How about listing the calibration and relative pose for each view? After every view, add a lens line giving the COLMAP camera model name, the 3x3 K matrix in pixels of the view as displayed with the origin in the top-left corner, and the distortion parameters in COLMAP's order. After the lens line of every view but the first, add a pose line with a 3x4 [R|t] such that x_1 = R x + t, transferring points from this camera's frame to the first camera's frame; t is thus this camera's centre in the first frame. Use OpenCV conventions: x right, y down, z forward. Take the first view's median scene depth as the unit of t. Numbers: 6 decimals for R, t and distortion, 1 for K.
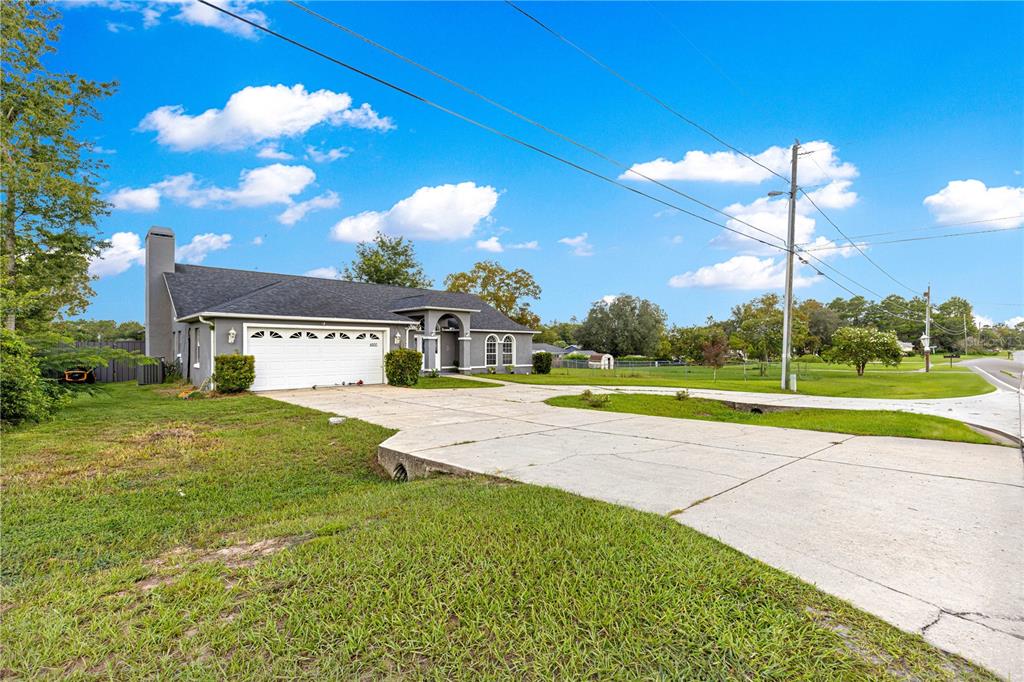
lens RADIAL K [[465.0, 0, 511.1], [0, 465.0, 345.7], [0, 0, 1]] dist [-0.000540, -0.001147]
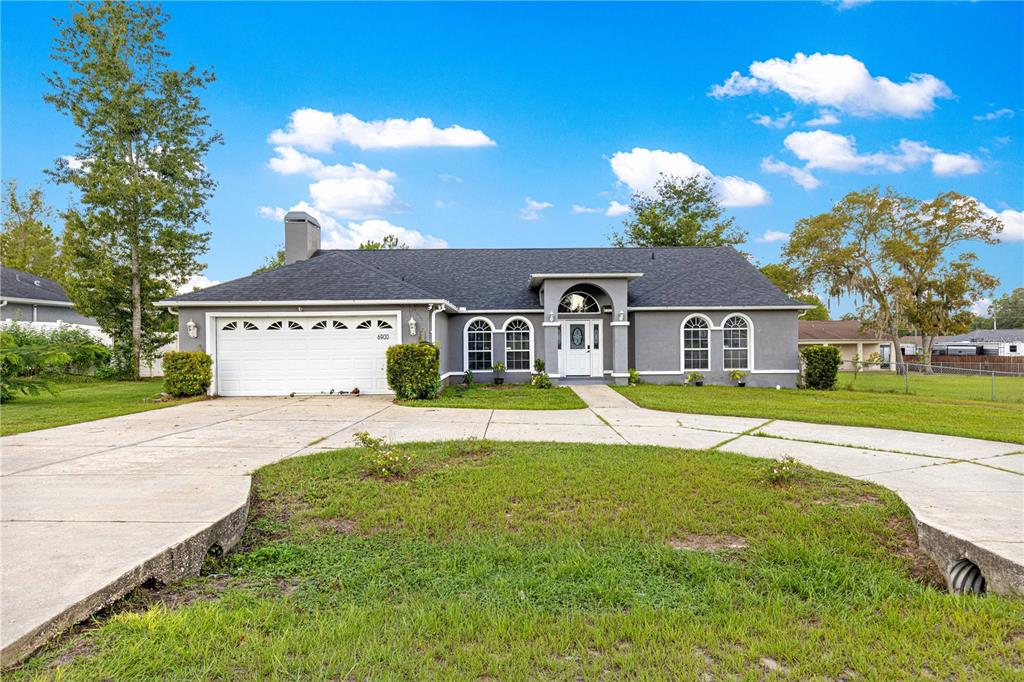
lens RADIAL K [[596.3, 0, 515.6], [0, 596.3, 343.4], [0, 0, 1]] dist [-0.002512, -0.000292]
pose [[0.729101, -0.001136, -0.684405, 0.413148], [0.010746, 0.999894, 0.009788, 0.001073], [0.684322, -0.014491, 0.729036, 0.460710]]
